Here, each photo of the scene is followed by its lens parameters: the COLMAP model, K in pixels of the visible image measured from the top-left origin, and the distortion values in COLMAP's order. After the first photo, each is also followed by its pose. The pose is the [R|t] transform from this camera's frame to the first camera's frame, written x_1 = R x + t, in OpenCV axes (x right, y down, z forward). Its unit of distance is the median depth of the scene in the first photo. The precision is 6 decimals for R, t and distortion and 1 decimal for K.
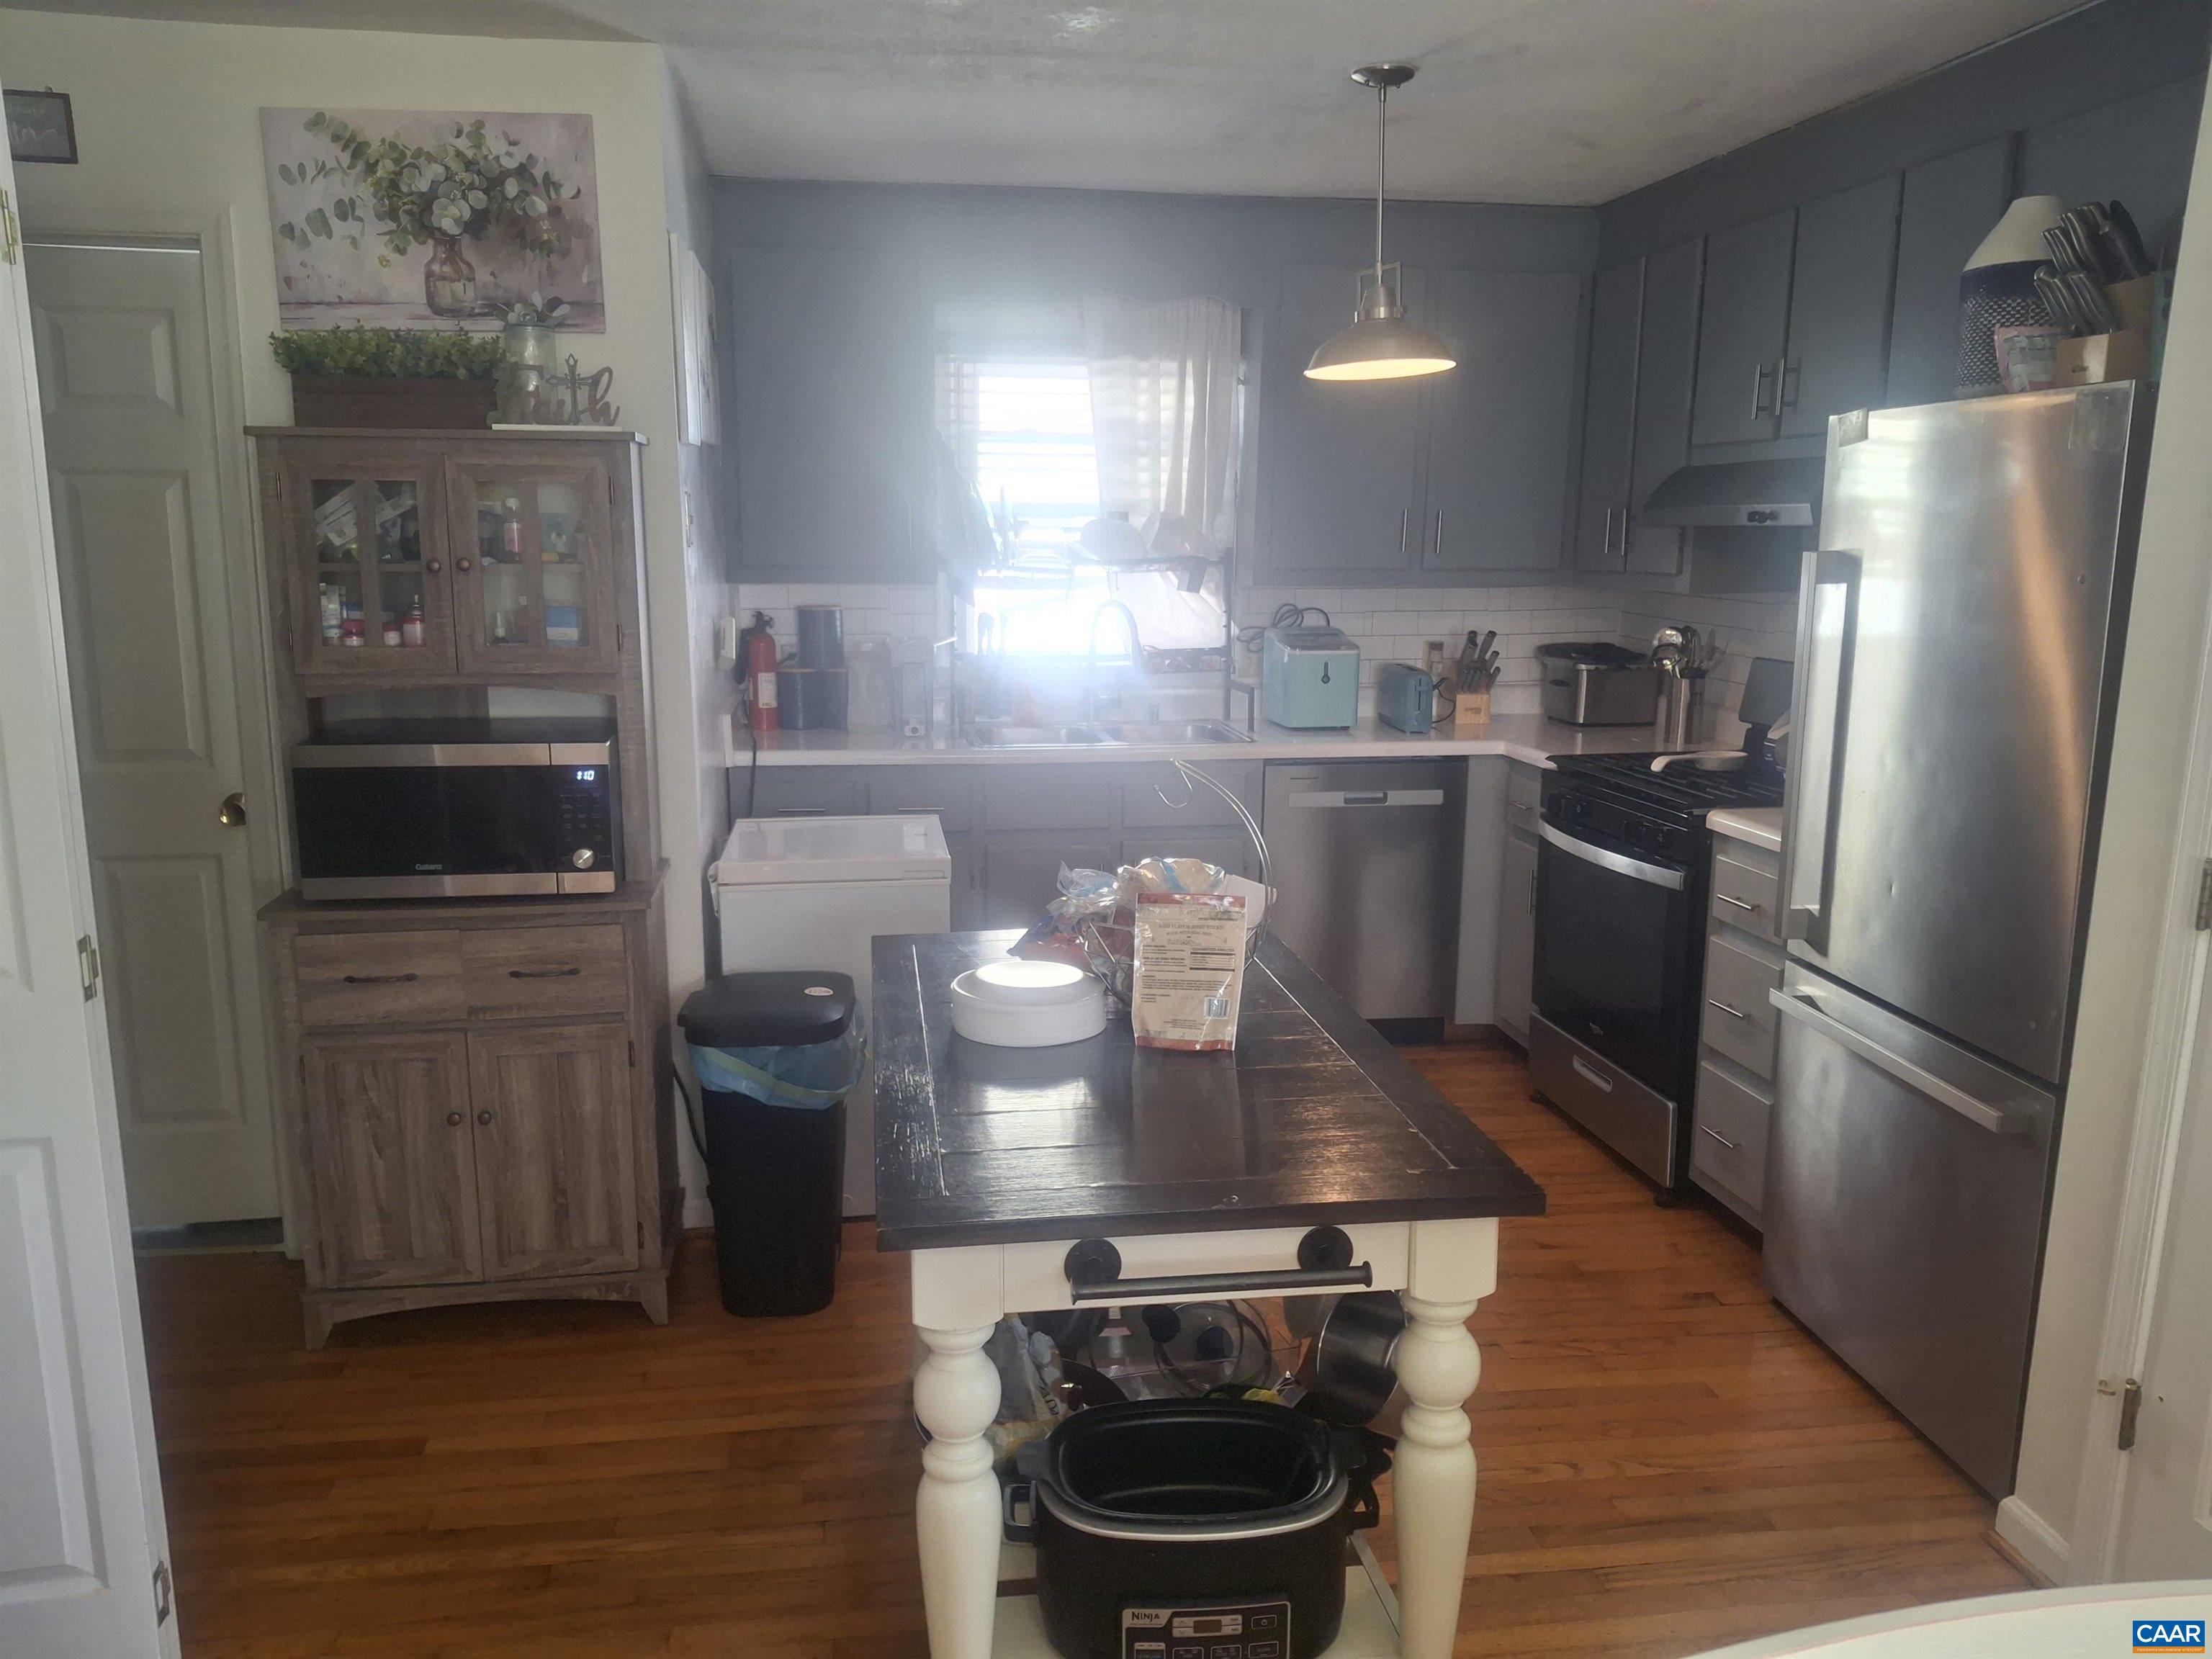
lens RADIAL K [[1591.7, 0, 1106.0], [0, 1591.7, 829.5], [0, 0, 1]] dist [0.071279, -0.155037]
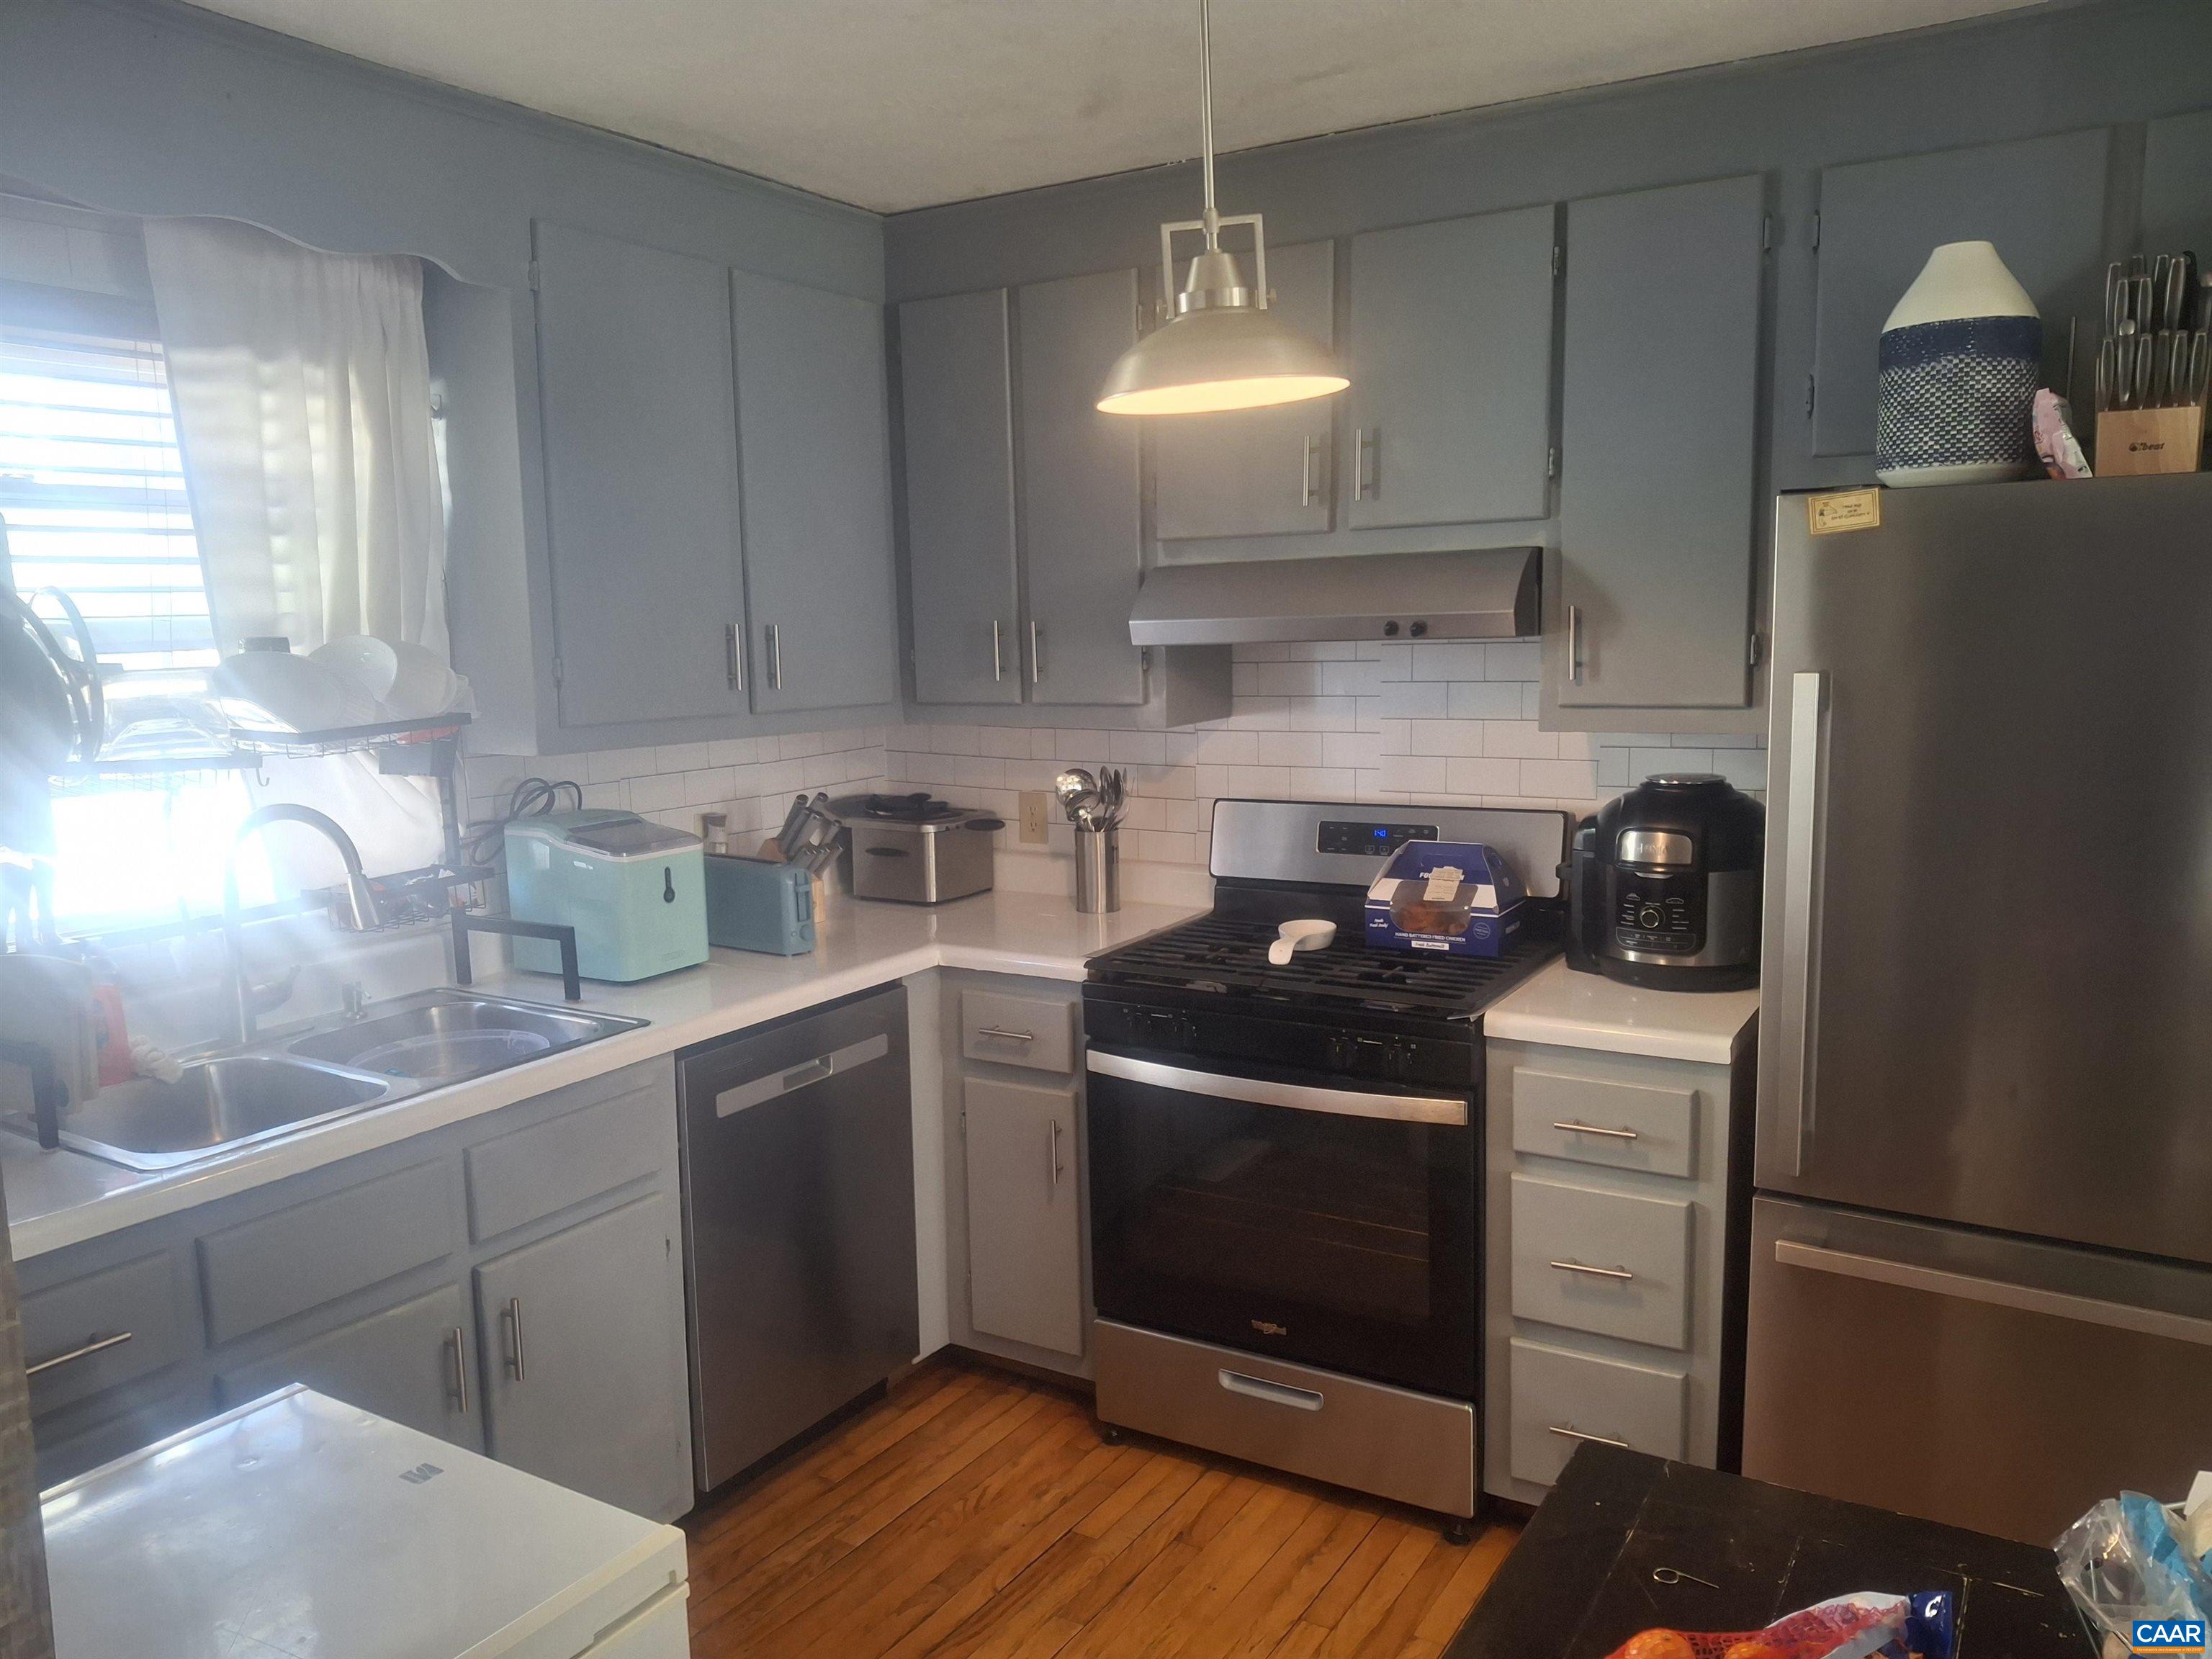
lens RADIAL K [[1591.7, 0, 1106.0], [0, 1591.7, 829.5], [0, 0, 1]] dist [0.071279, -0.155037]
pose [[0.647282, -0.114585, 0.753589, -0.217570], [0.162006, 0.986730, 0.010883, -0.097537], [-0.744836, 0.115042, 0.657256, 0.454080]]
